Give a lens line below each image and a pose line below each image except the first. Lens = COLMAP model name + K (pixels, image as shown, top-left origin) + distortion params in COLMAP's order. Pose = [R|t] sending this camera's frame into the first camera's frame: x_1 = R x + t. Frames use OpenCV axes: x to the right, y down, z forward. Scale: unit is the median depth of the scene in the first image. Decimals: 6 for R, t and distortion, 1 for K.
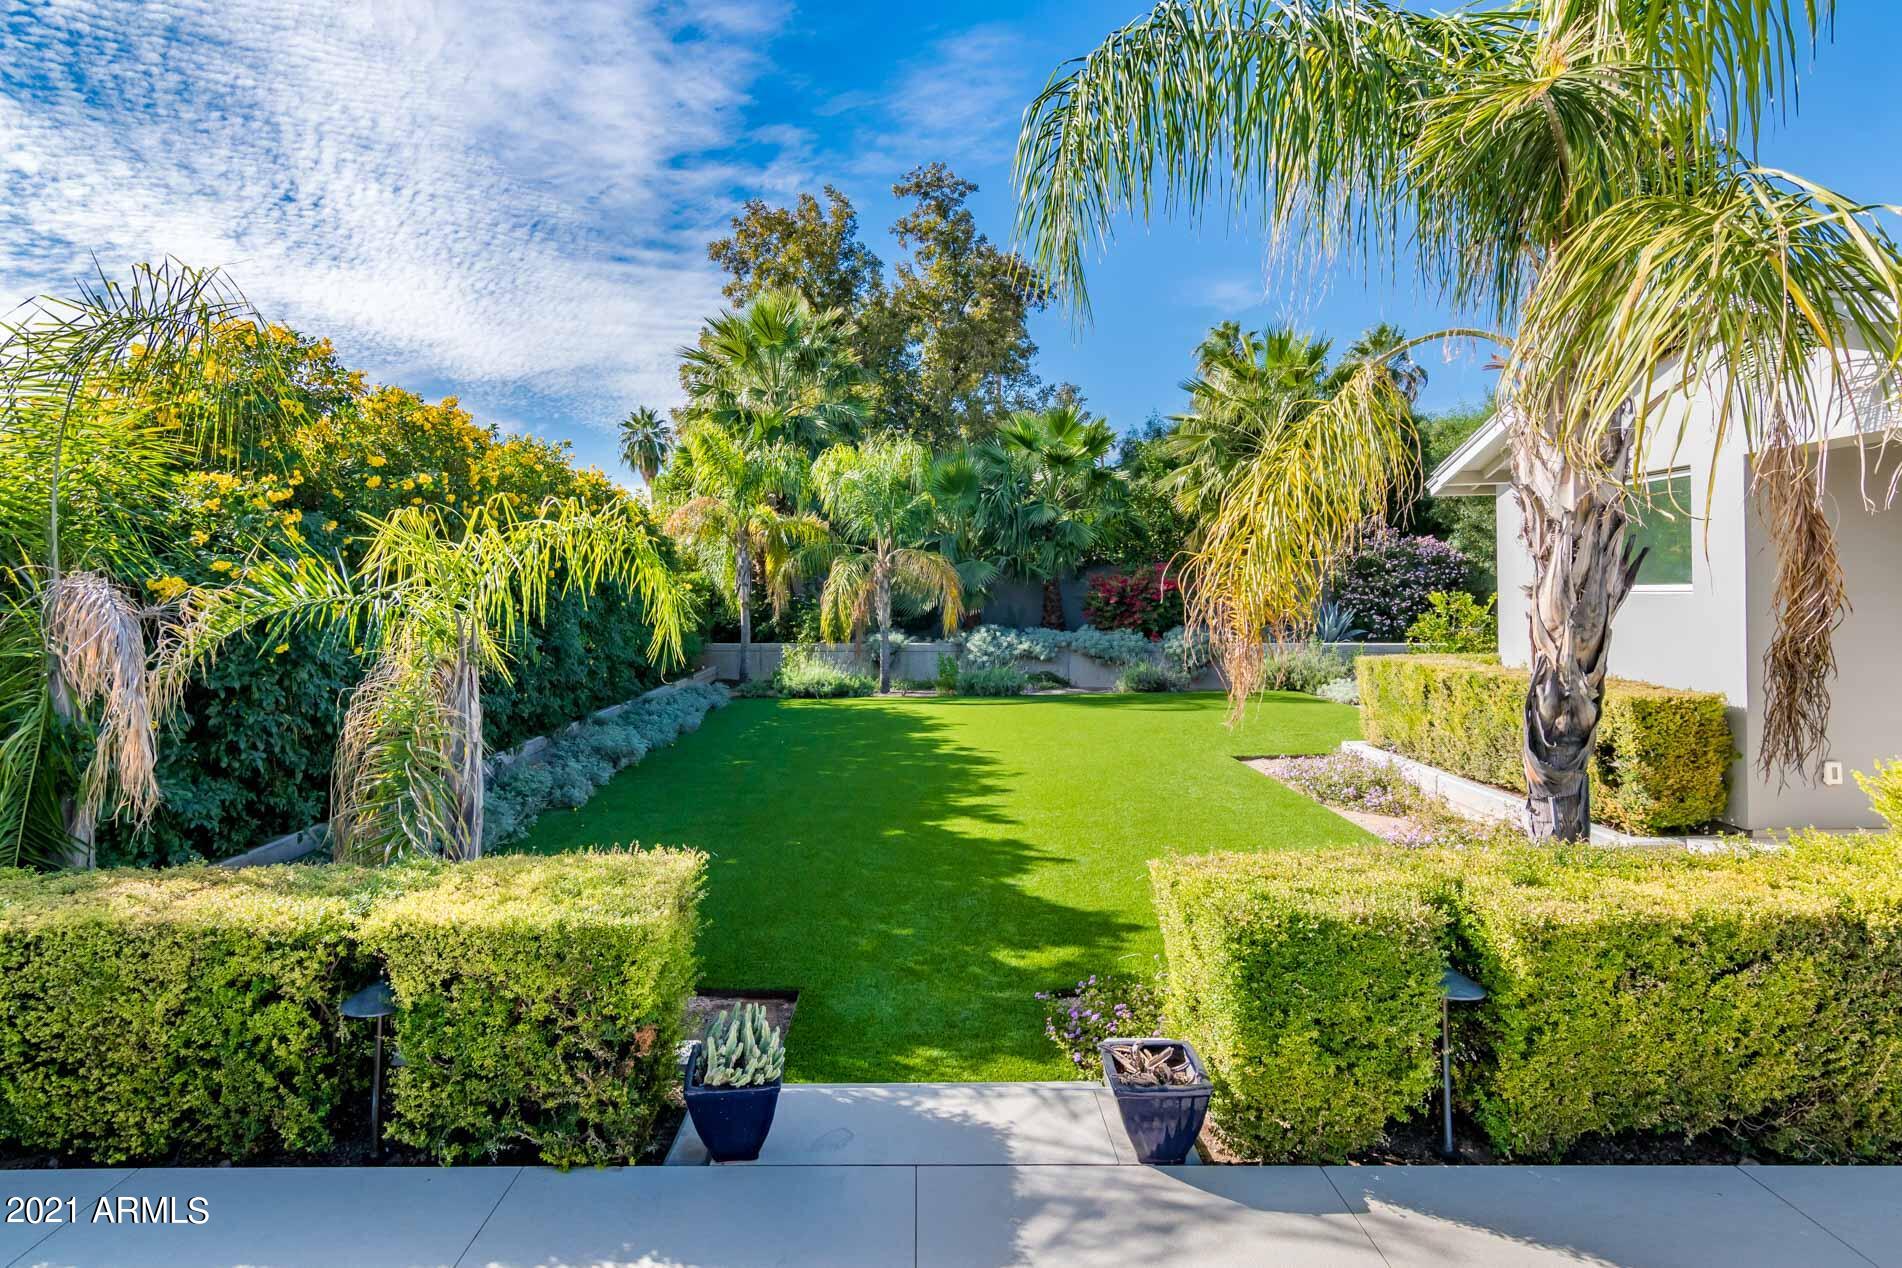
lens RADIAL K [[940.5, 0, 891.8], [0, 940.5, 597.7], [0, 0, 1]] dist [0.000492, 0.001942]
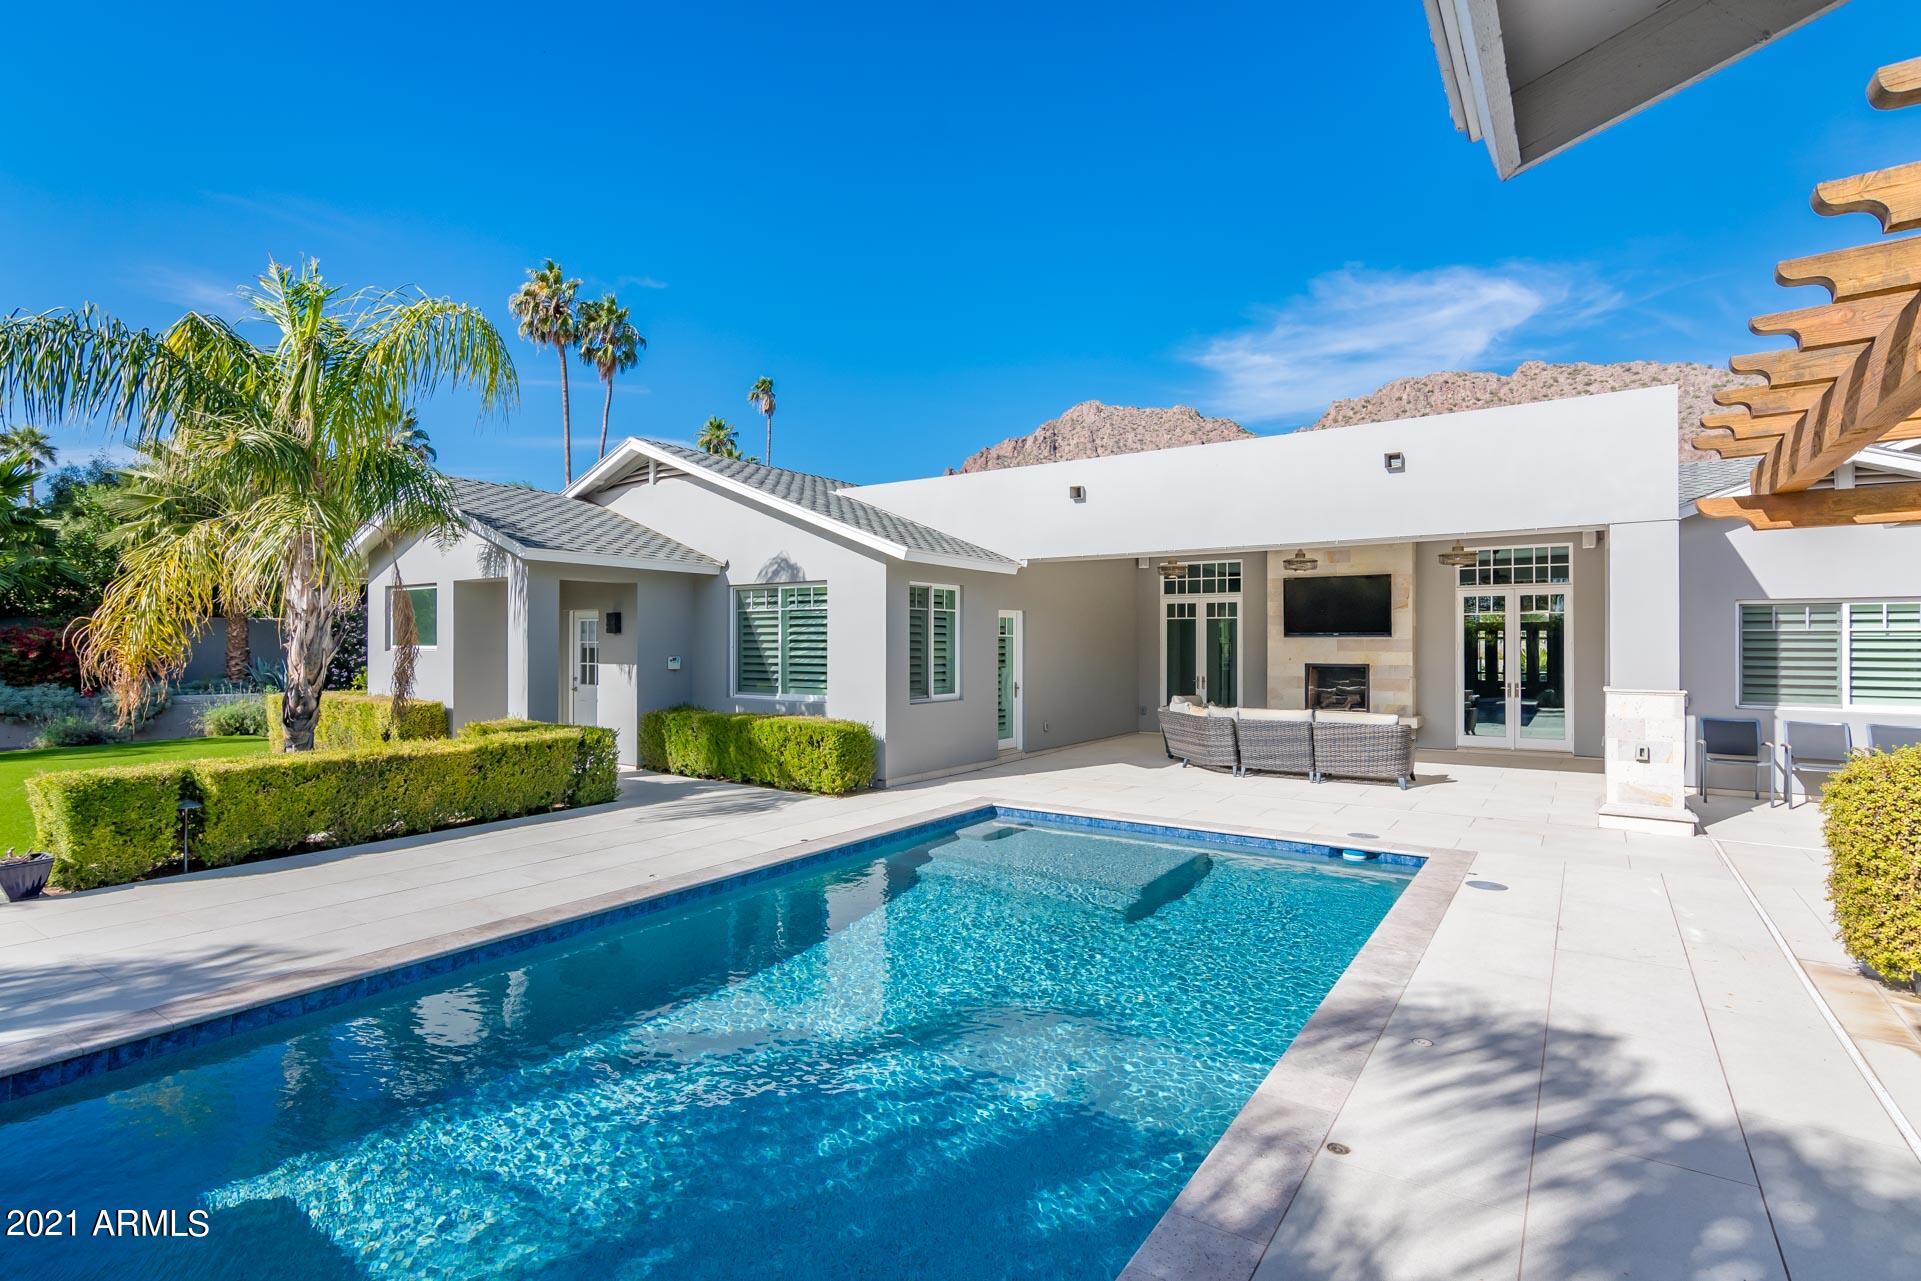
lens RADIAL K [[934.7, 0, 943.2], [0, 934.7, 643.6], [0, 0, 1]] dist [0.000304, 0.001171]
pose [[0.545381, 0.016461, 0.838027, -0.065831], [-0.005386, 0.999855, -0.016134, 0.002830], [-0.838171, 0.004285, 0.545391, -0.339145]]
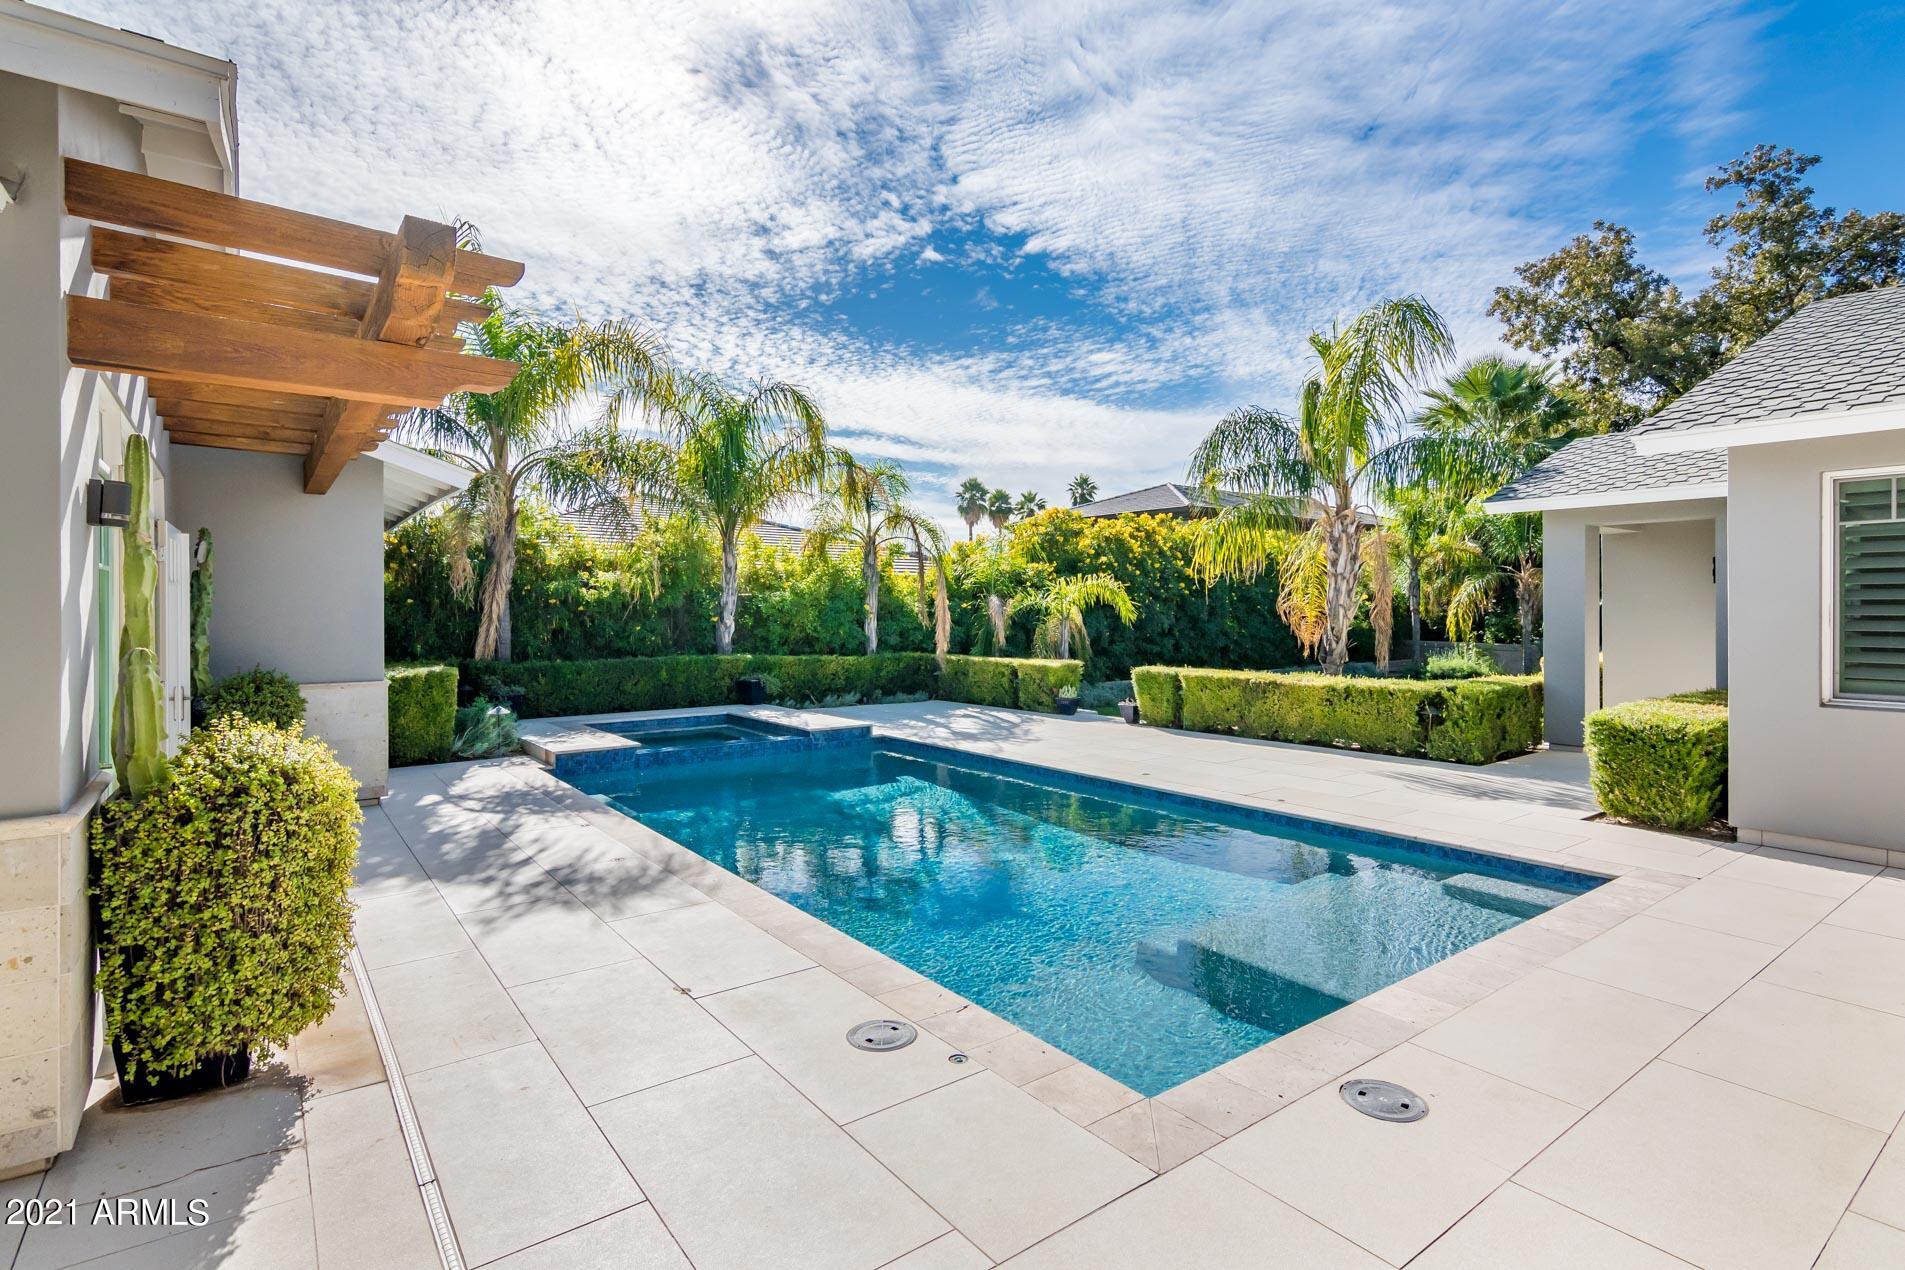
lens RADIAL K [[941.5, 0, 951.4], [0, 941.5, 609.5], [0, 0, 1]] dist [0.003792, 0.000769]
pose [[0.624583, 0.016228, -0.780790, 0.563172], [-0.012131, 0.999865, 0.011077, -0.001264], [0.780864, 0.002553, 0.624695, -0.435834]]
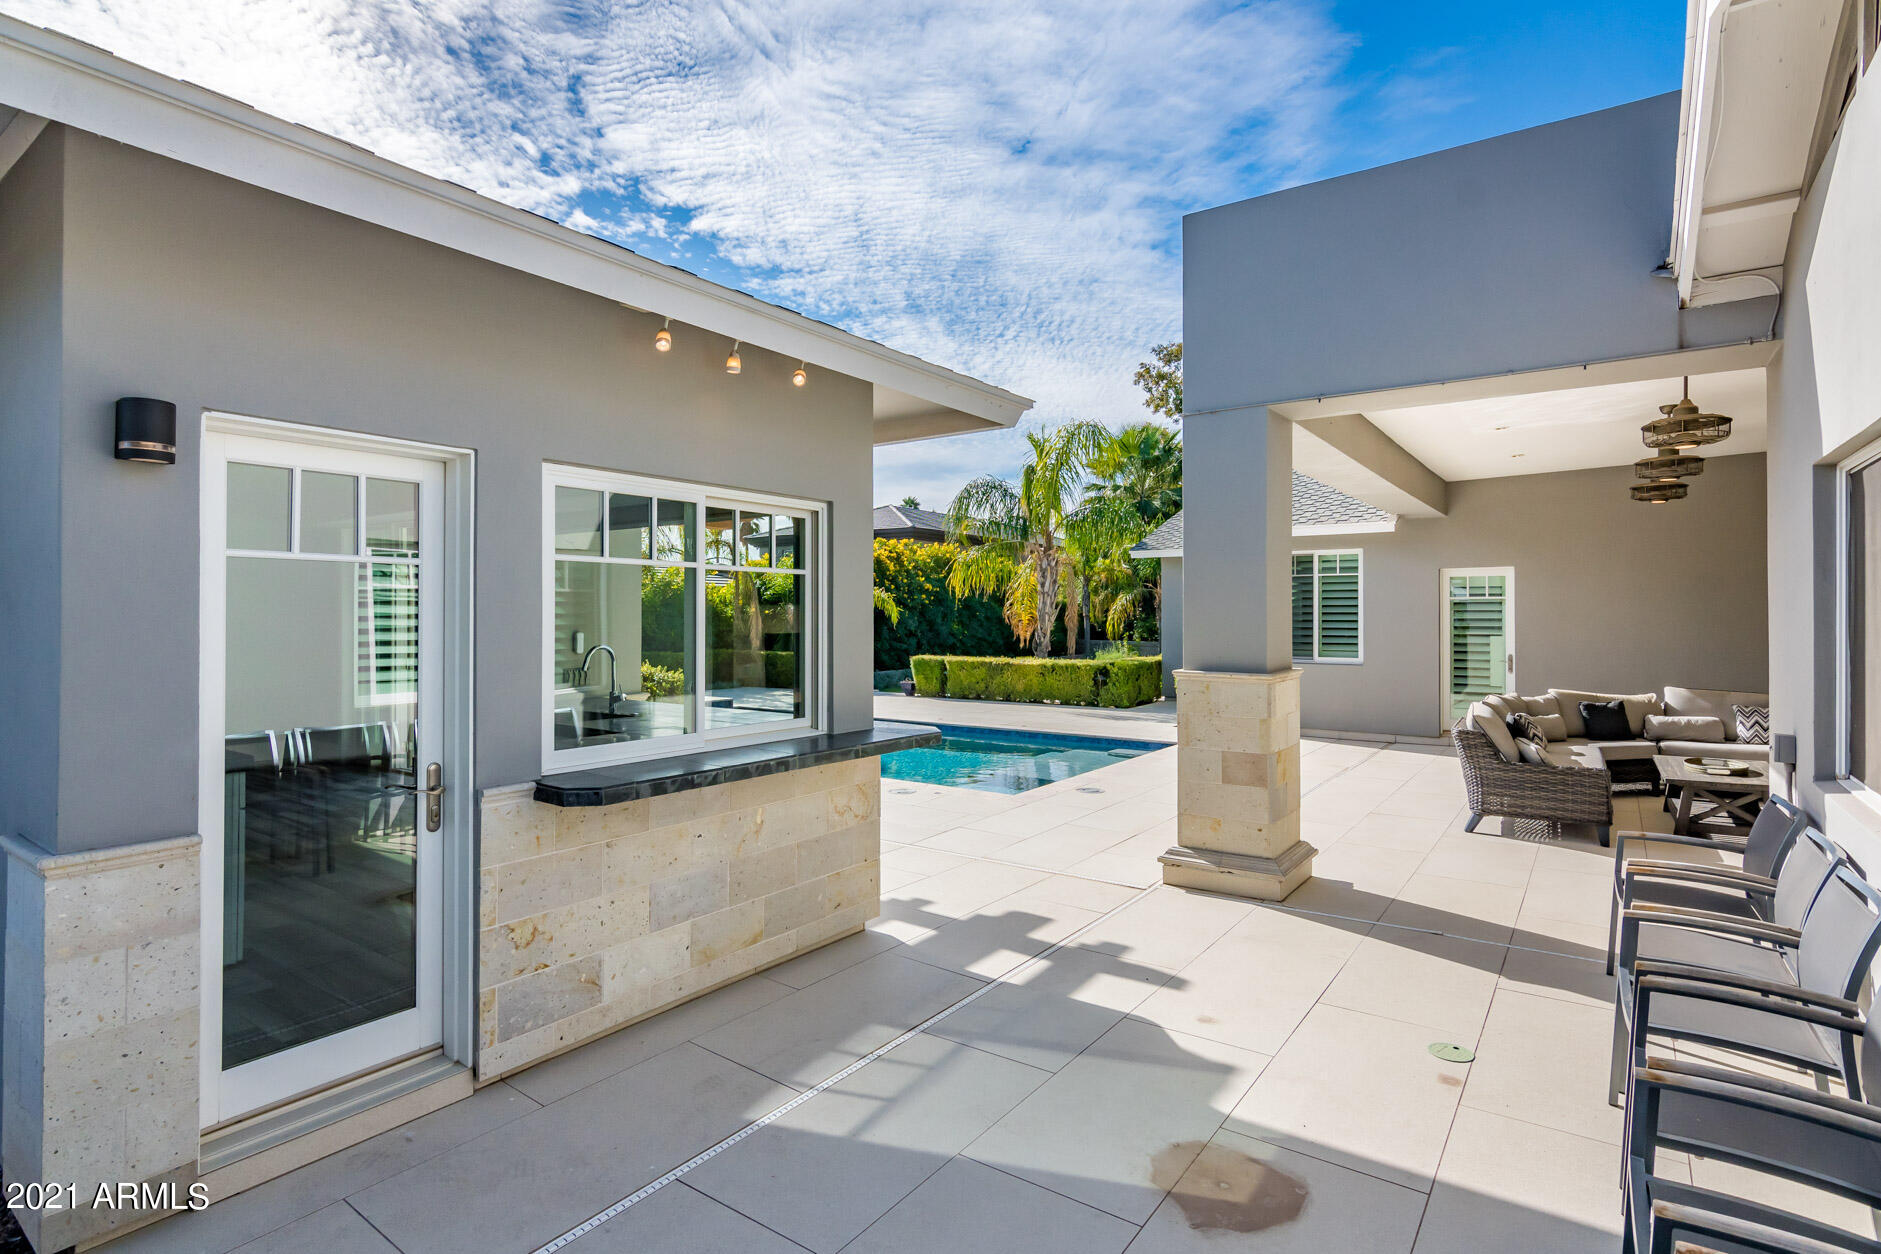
lens RADIAL K [[951.5, 0, 935.4], [0, 951.5, 610.0], [0, 0, 1]] dist [0.001022, 0.000309]
pose [[0.830687, 0.014101, -0.556561, 0.695090], [-0.015597, 0.999876, 0.002053, -0.003805], [0.556521, 0.006975, 0.830804, -0.744246]]
